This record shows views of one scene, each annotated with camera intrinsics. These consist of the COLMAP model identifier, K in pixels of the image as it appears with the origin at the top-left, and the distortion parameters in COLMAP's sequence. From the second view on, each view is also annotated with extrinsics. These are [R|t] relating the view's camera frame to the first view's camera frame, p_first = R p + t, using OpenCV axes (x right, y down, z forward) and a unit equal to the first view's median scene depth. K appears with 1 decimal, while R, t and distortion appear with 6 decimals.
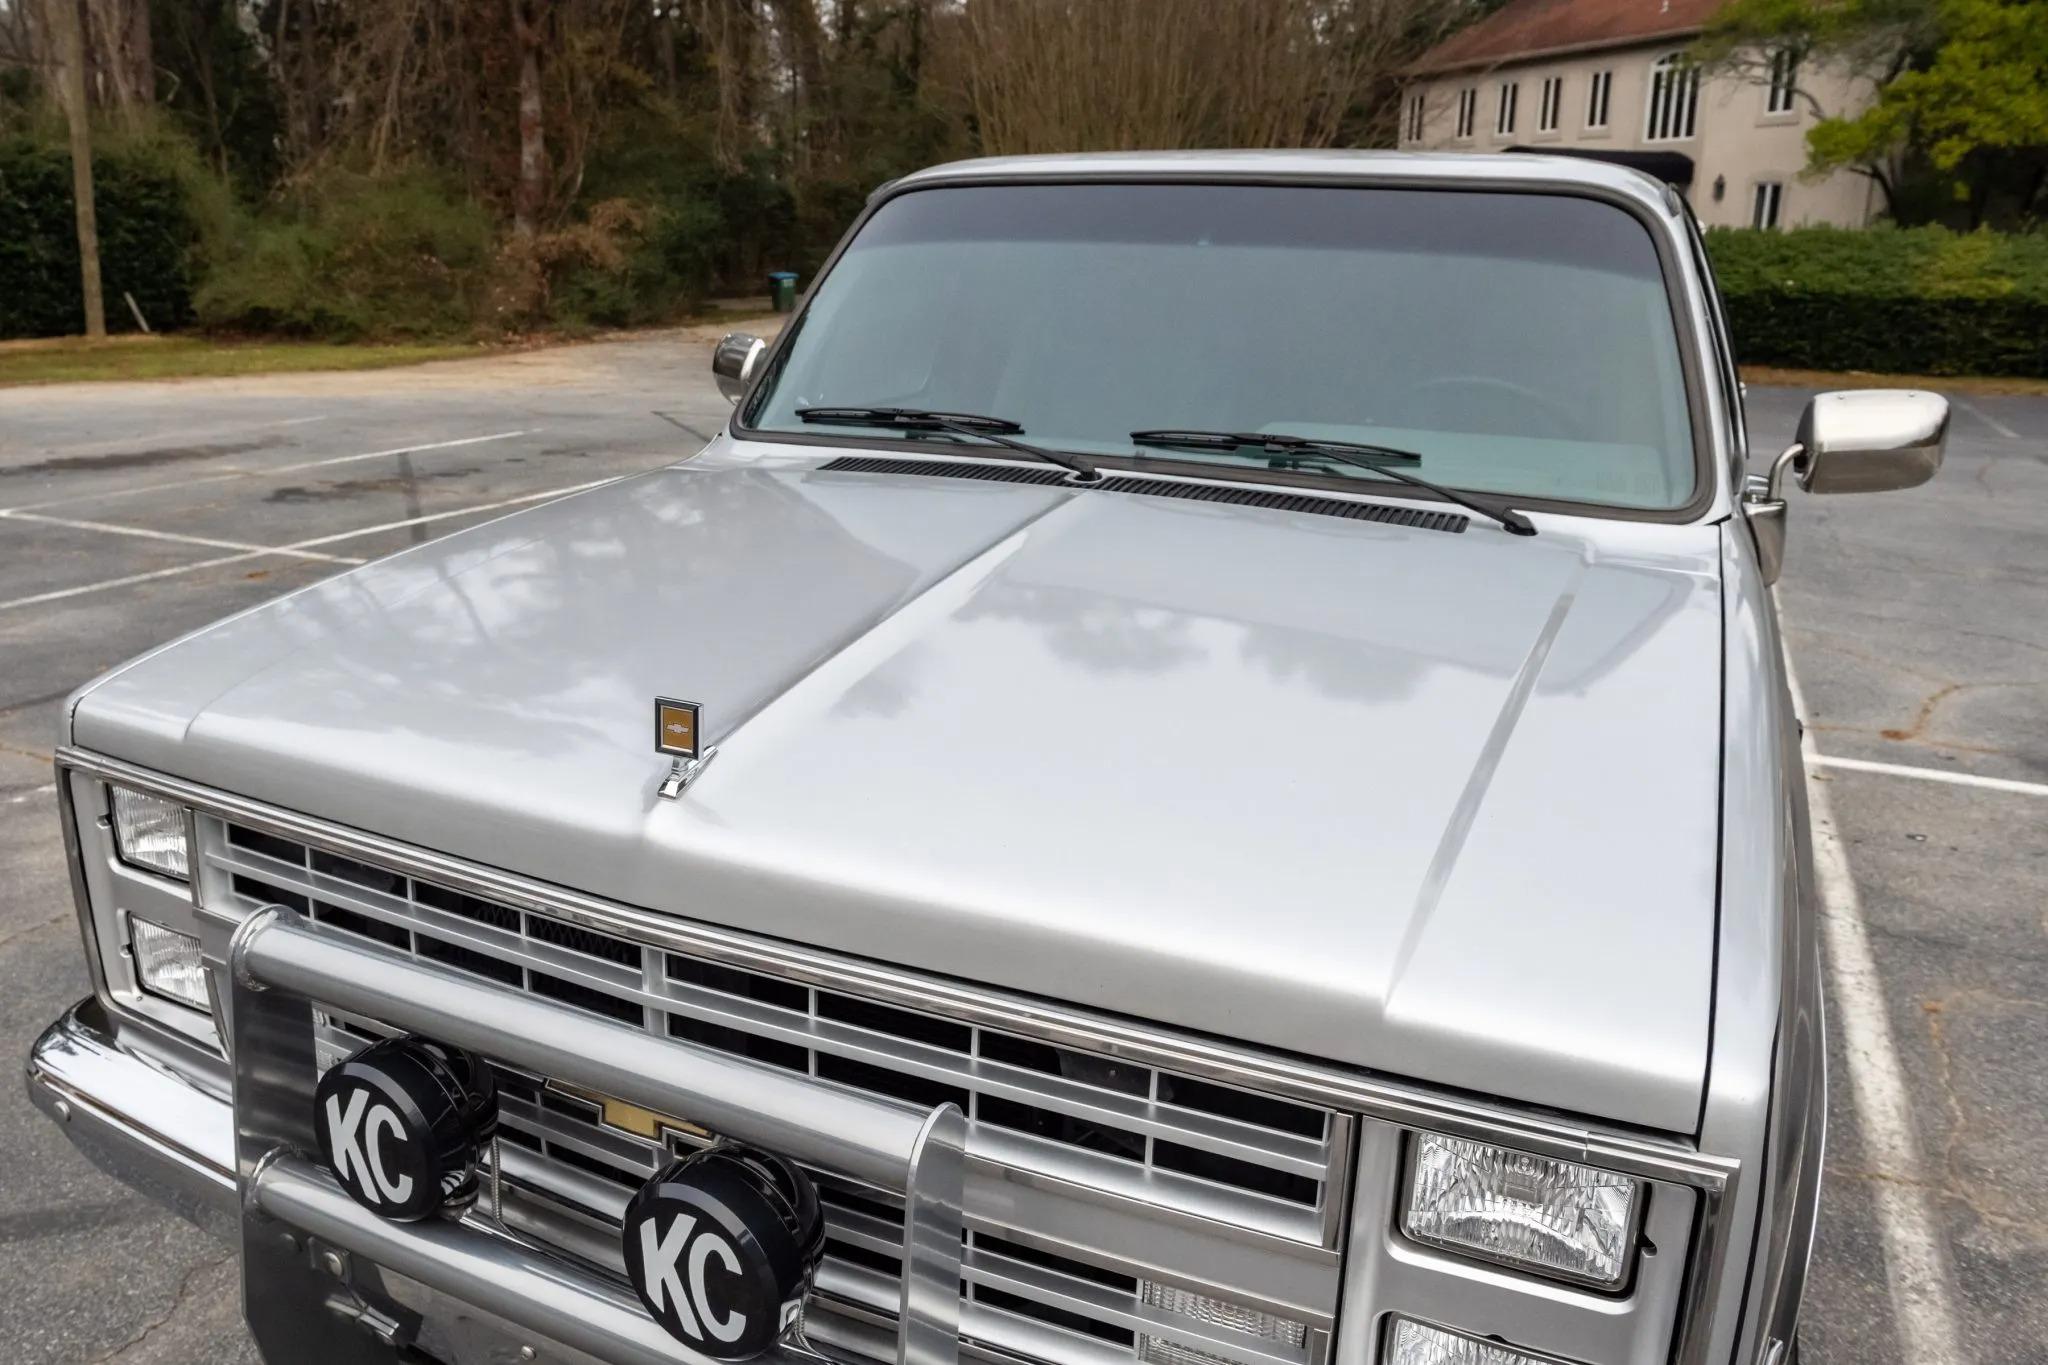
lens RADIAL K [[1515.8, 0, 914.0], [0, 1515.8, 625.5], [0, 0, 1]] dist [-0.030092, 0.002201]
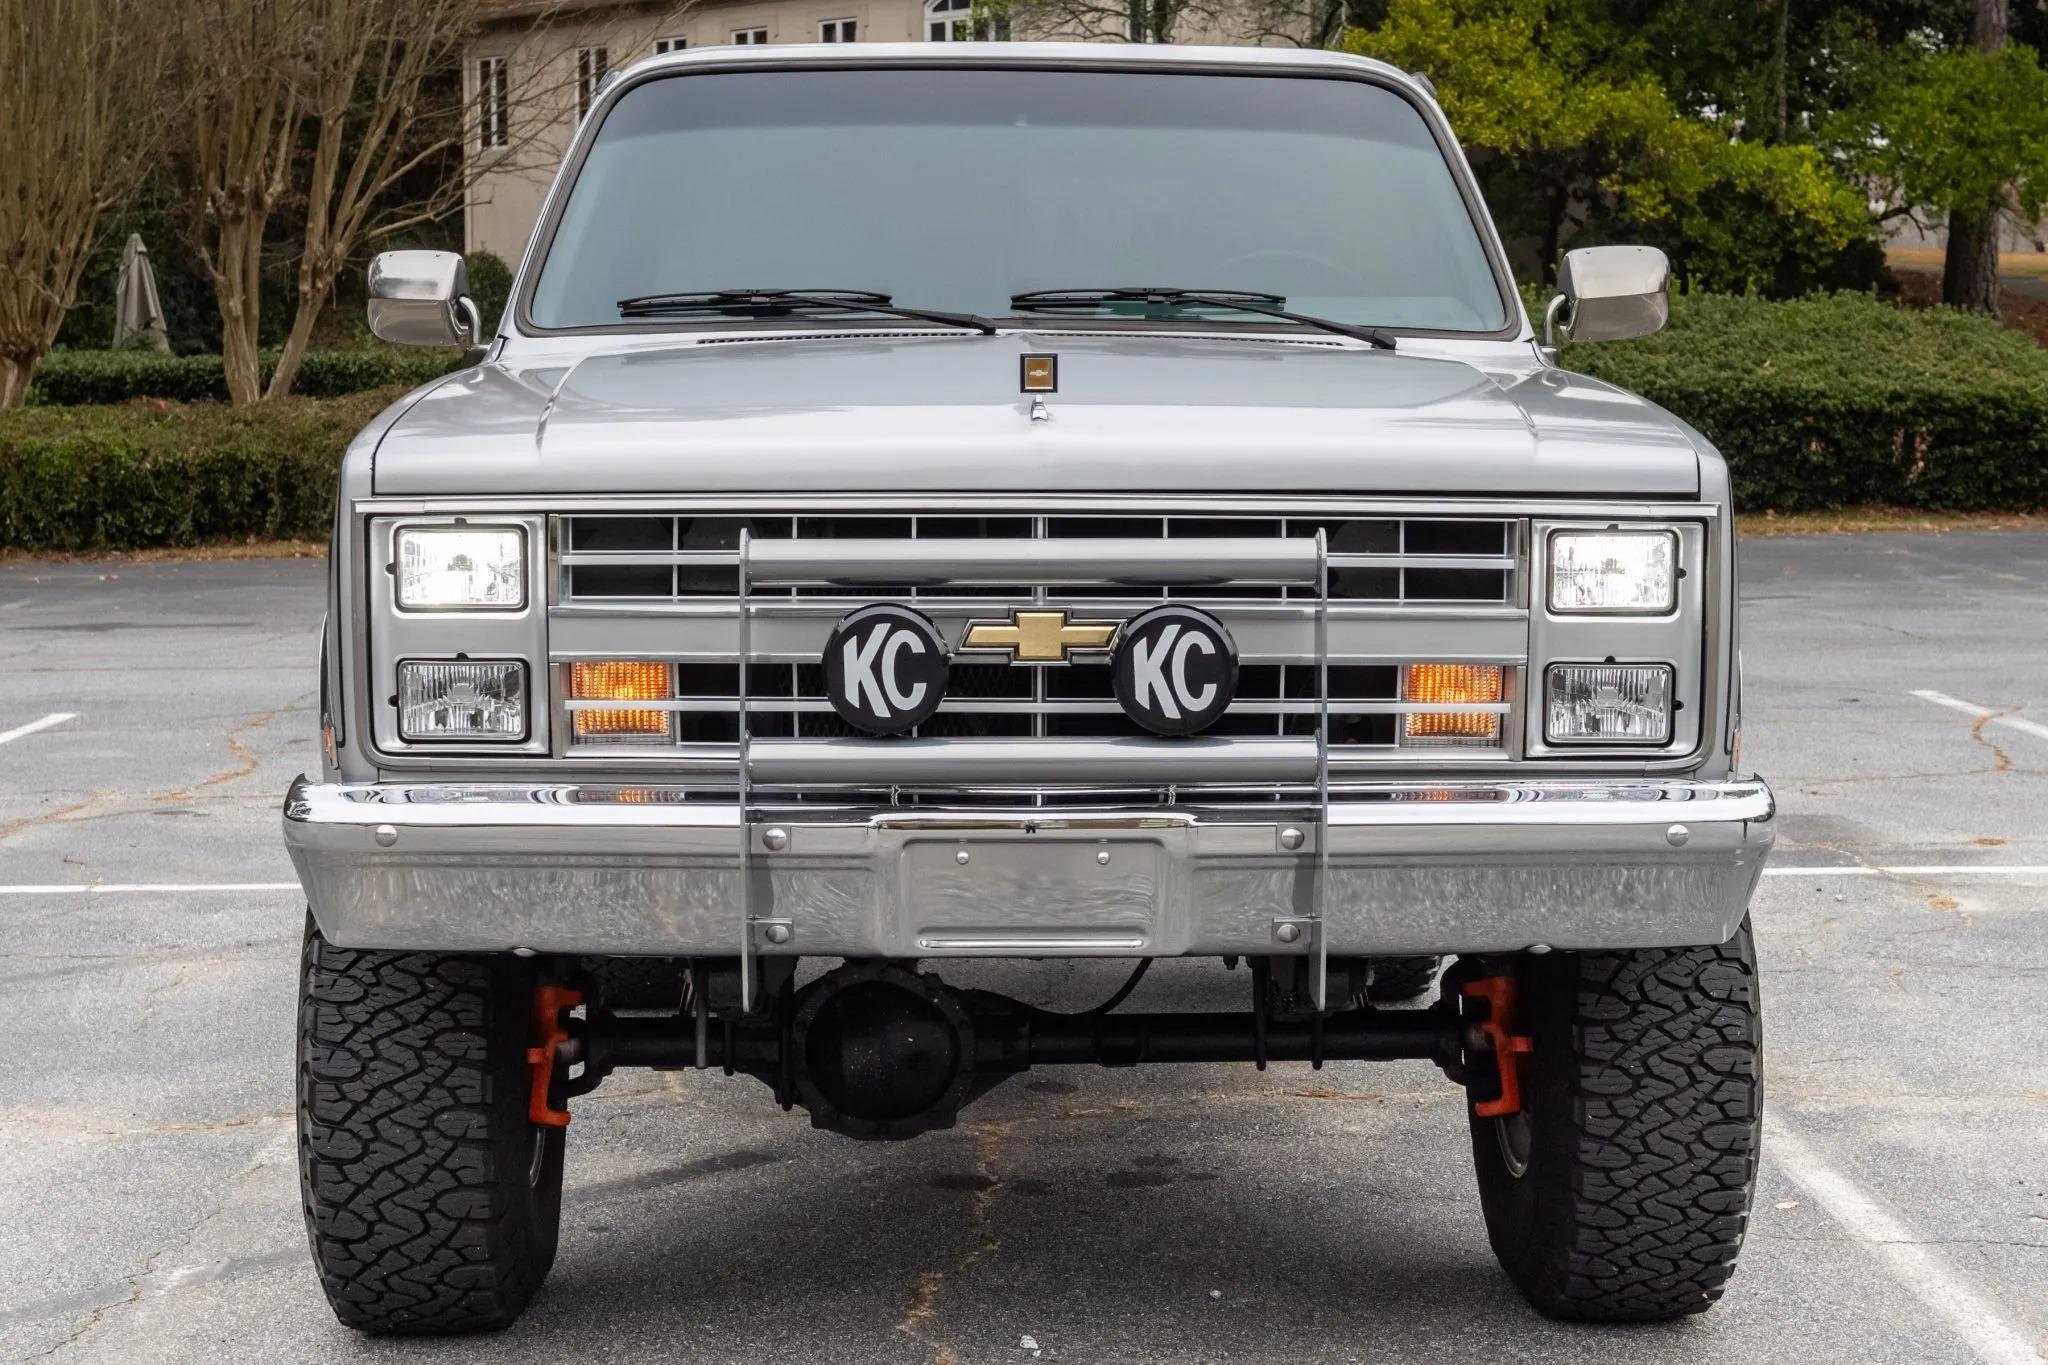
lens RADIAL K [[3430.2, 0, 1026.7], [0, 3430.2, 637.3], [0, 0, 1]] dist [0.017263, 0.031125]
pose [[0.886551, -0.050893, 0.459824, -0.082904], [0.128908, 0.981742, -0.139879, 0.037995], [-0.444309, 0.183285, 0.876924, -0.088602]]
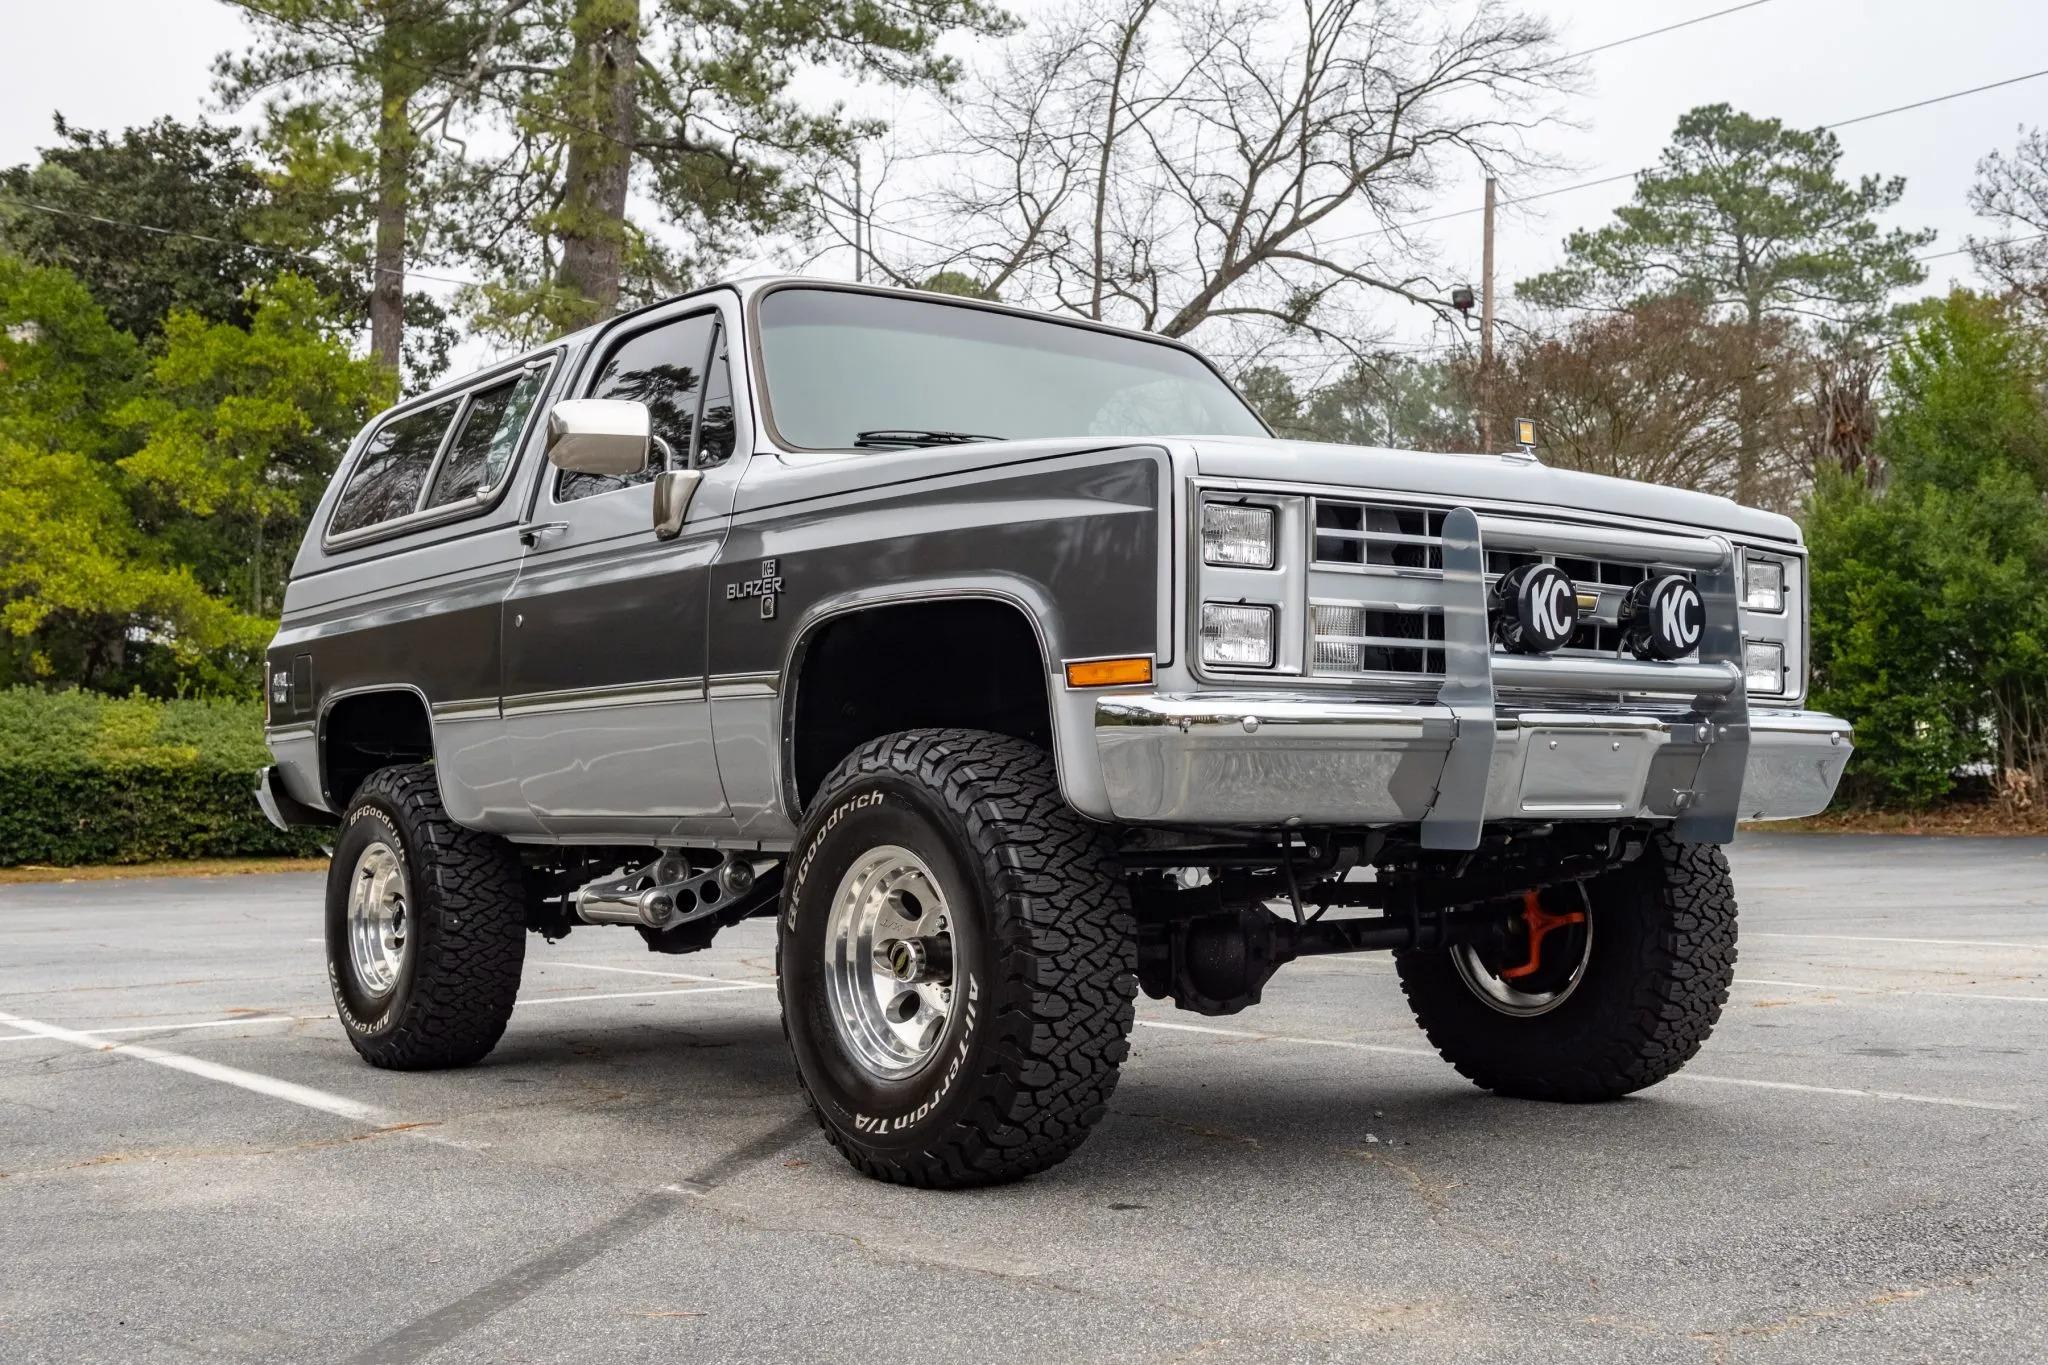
lens RADIAL K [[2269.1, 0, 1056.3], [0, 2269.1, 682.0], [0, 0, 1]] dist [0.005093, 0.007568]
pose [[0.438793, 0.032305, 0.898007, -0.165325], [0.238861, 0.959207, -0.151221, 0.036527], [-0.866260, 0.280853, 0.413177, 0.017629]]
